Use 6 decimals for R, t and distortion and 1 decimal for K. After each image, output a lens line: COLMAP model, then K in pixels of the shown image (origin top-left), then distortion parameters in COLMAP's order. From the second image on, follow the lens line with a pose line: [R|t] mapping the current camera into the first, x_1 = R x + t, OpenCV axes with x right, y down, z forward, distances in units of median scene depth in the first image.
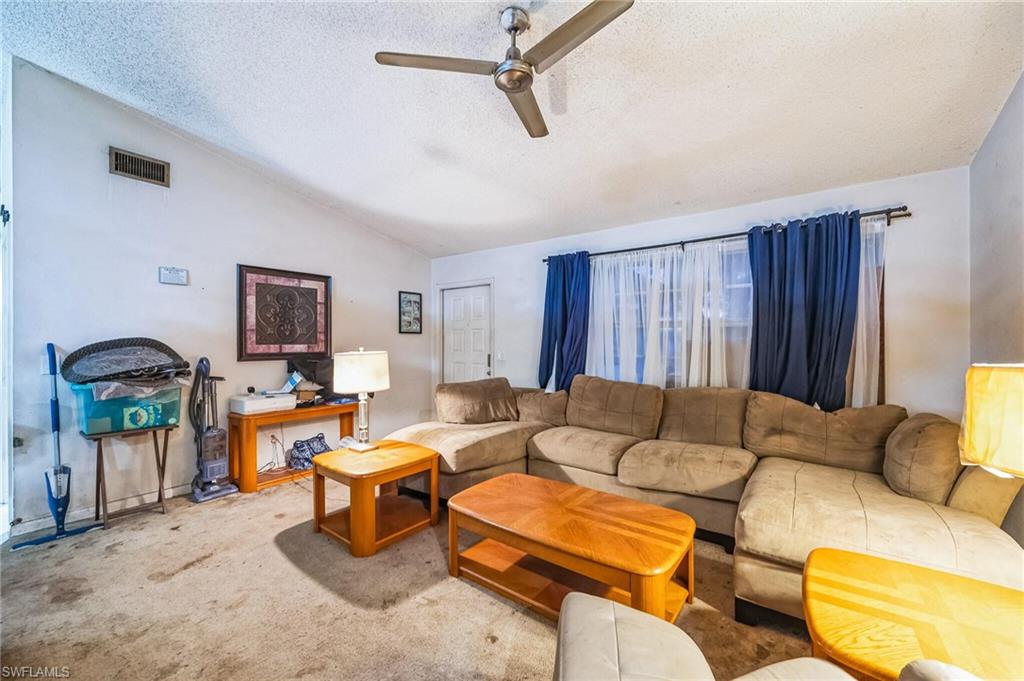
lens RADIAL K [[408.3, 0, 509.8], [0, 408.3, 344.5], [0, 0, 1]] dist [-0.004133, 0.000121]
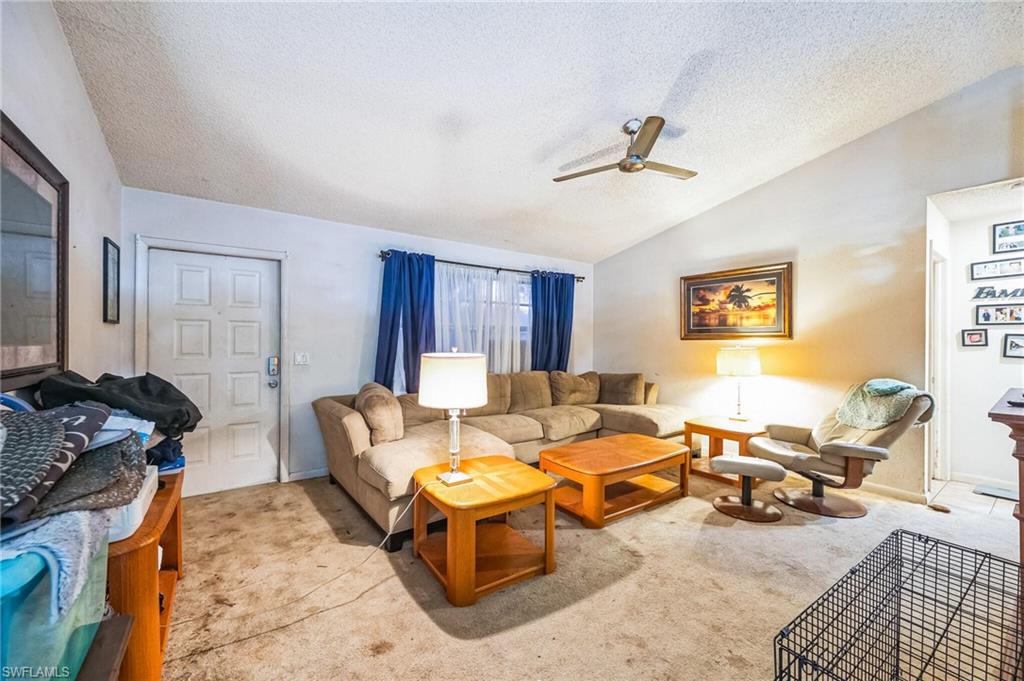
lens RADIAL K [[408.3, 0, 517.2], [0, 408.3, 342.8], [0, 0, 1]] dist [-0.004133, 0.000121]
pose [[0.294403, -0.002232, 0.955679, -1.059488], [0.001688, 0.999997, 0.001816, -0.003532], [-0.955680, 0.001078, 0.294406, 0.658718]]
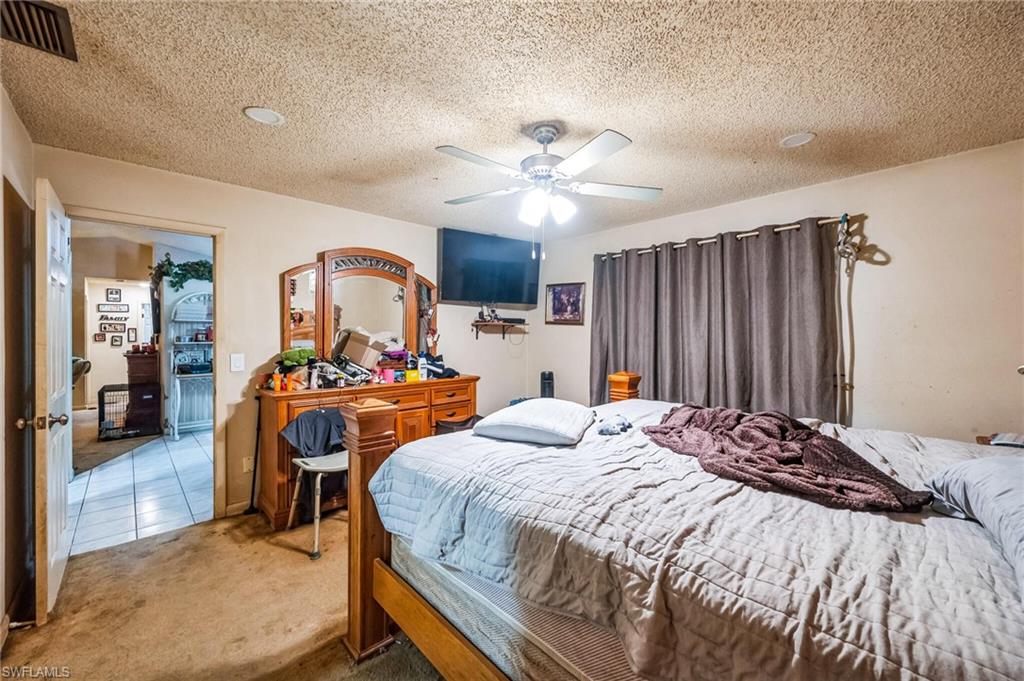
lens RADIAL K [[408.3, 0, 513.0], [0, 408.3, 337.9], [0, 0, 1]] dist [-0.004133, 0.000121]
pose [[-0.984714, 0.000915, 0.174178, -2.169277], [0.002545, 0.999955, 0.009136, -0.020607], [-0.174162, 0.009440, -0.984672, 1.506942]]
